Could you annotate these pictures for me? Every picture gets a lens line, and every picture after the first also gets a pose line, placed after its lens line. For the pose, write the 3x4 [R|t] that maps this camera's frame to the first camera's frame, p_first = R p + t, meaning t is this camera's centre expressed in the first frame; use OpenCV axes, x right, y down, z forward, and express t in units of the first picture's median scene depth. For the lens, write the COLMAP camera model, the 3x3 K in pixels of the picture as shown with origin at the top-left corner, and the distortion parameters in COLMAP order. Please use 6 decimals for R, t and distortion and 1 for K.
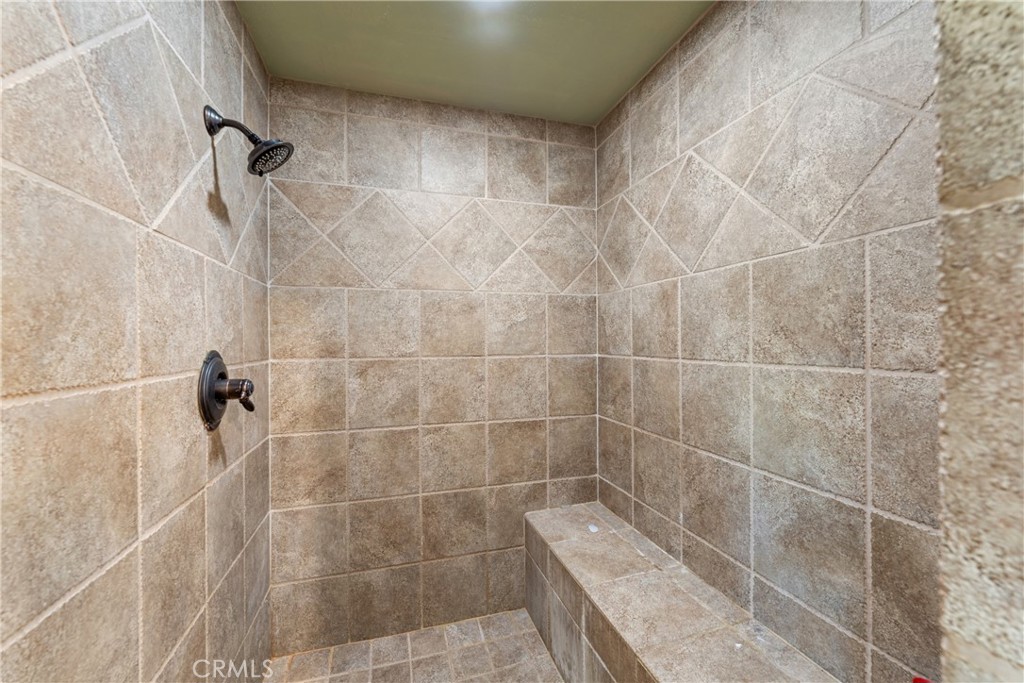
lens RADIAL K [[422.9, 0, 512.9], [0, 422.9, 345.1], [0, 0, 1]] dist [0.000166, 0.000144]
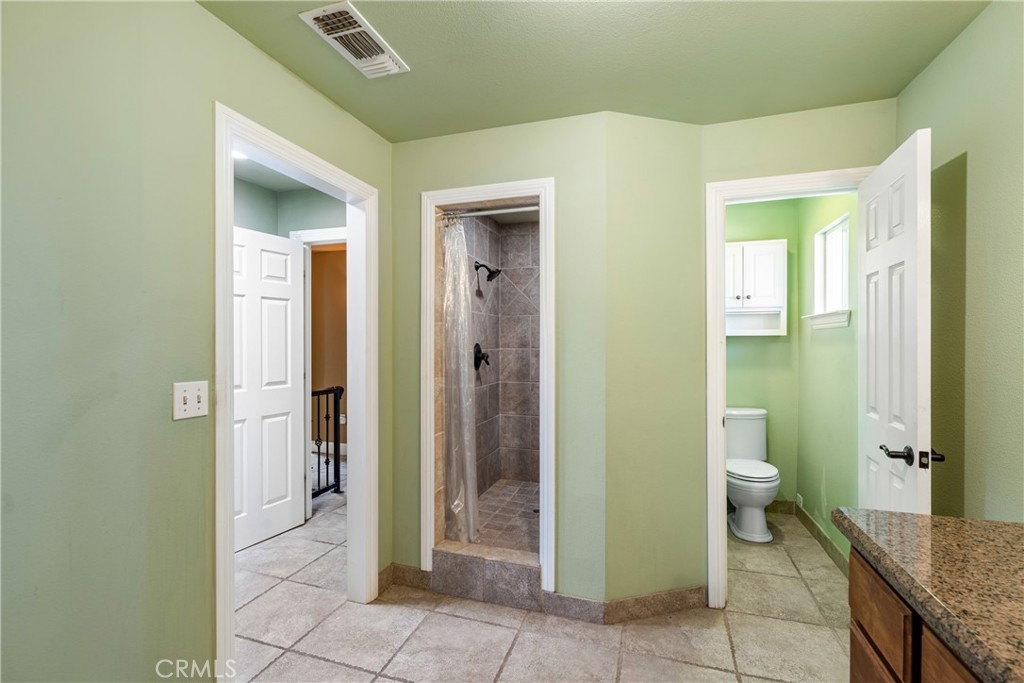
lens RADIAL K [[461.6, 0, 508.9], [0, 461.6, 343.7], [0, 0, 1]] dist [0.002831, 0.000439]
pose [[0.833001, -0.000087, -0.553271, 0.838747], [-0.003070, 0.999984, -0.004780, 0.020473], [0.553262, 0.005680, 0.832988, -1.042482]]
